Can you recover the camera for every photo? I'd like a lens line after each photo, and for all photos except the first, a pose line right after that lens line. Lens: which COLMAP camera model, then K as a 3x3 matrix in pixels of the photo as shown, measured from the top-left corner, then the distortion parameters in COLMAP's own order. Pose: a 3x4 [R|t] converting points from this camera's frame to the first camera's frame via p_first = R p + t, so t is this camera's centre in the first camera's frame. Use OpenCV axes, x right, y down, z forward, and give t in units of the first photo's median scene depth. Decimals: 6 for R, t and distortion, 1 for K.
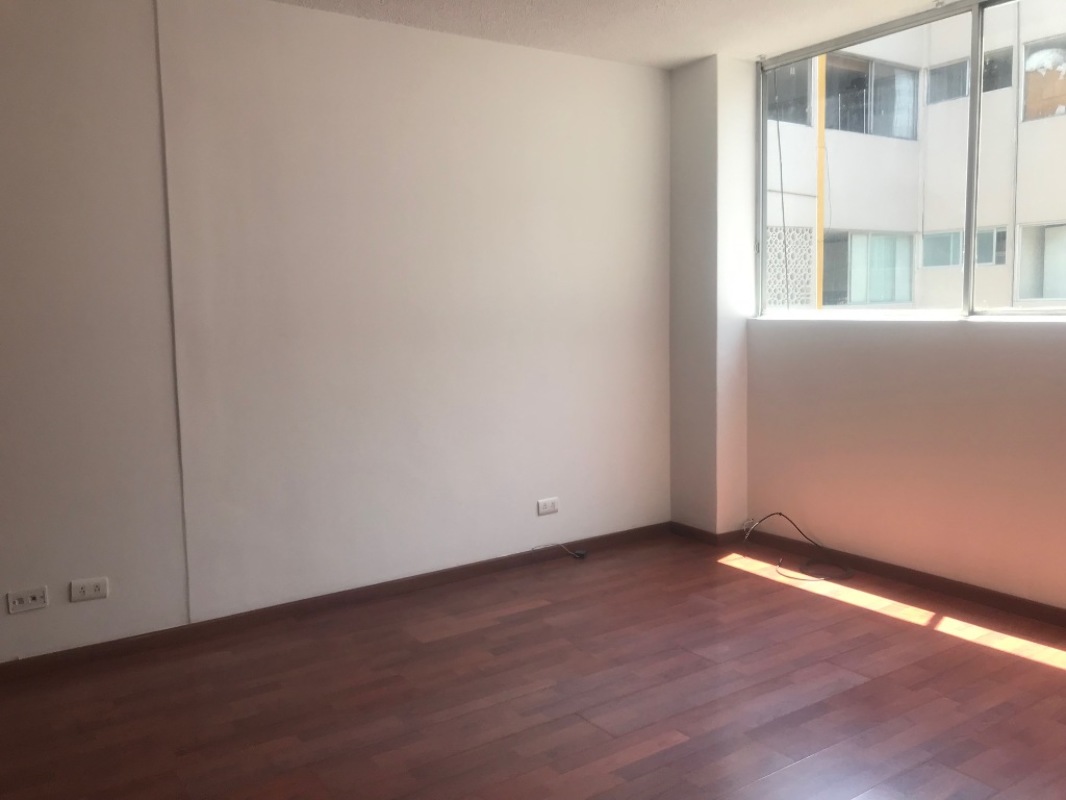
lens RADIAL K [[915.6, 0, 533.0], [0, 915.6, 400.0], [0, 0, 1]] dist [0.051542, 0.008984]
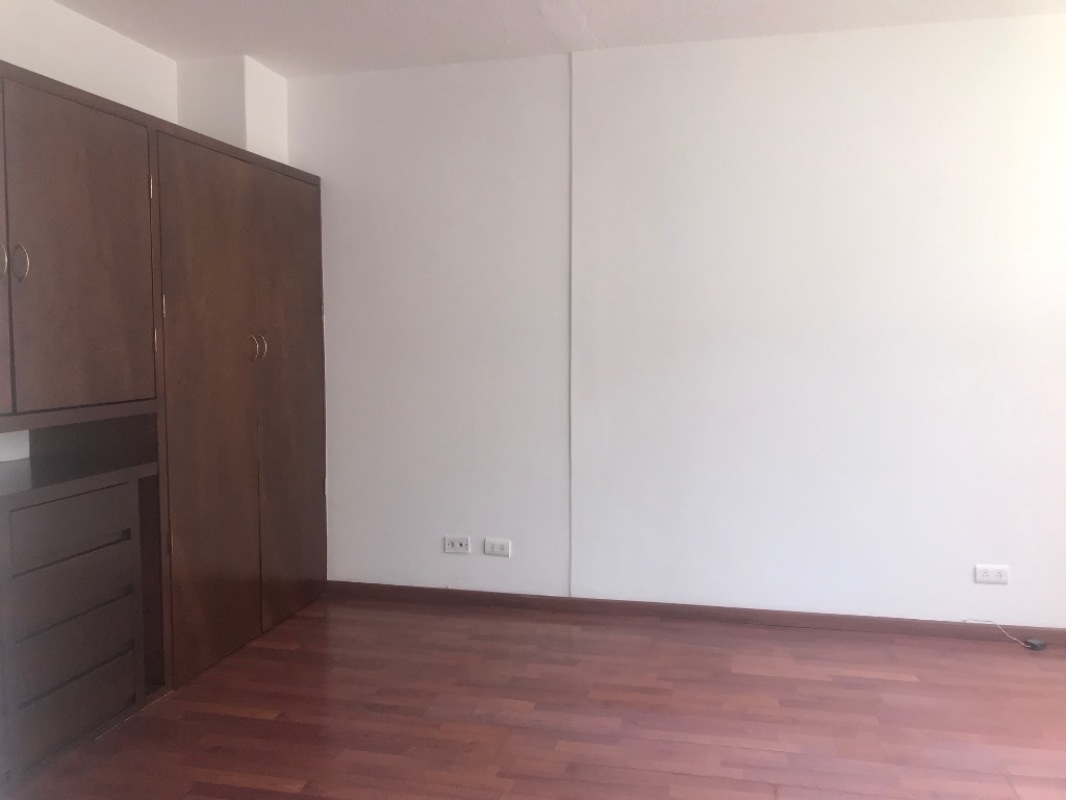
lens RADIAL K [[915.6, 0, 533.0], [0, 915.6, 400.0], [0, 0, 1]] dist [0.051542, 0.008984]
pose [[0.692359, 0.078790, -0.717239, 0.430913], [-0.094346, 0.995372, 0.018269, -0.022116], [0.715359, 0.055020, 0.696588, 0.158871]]
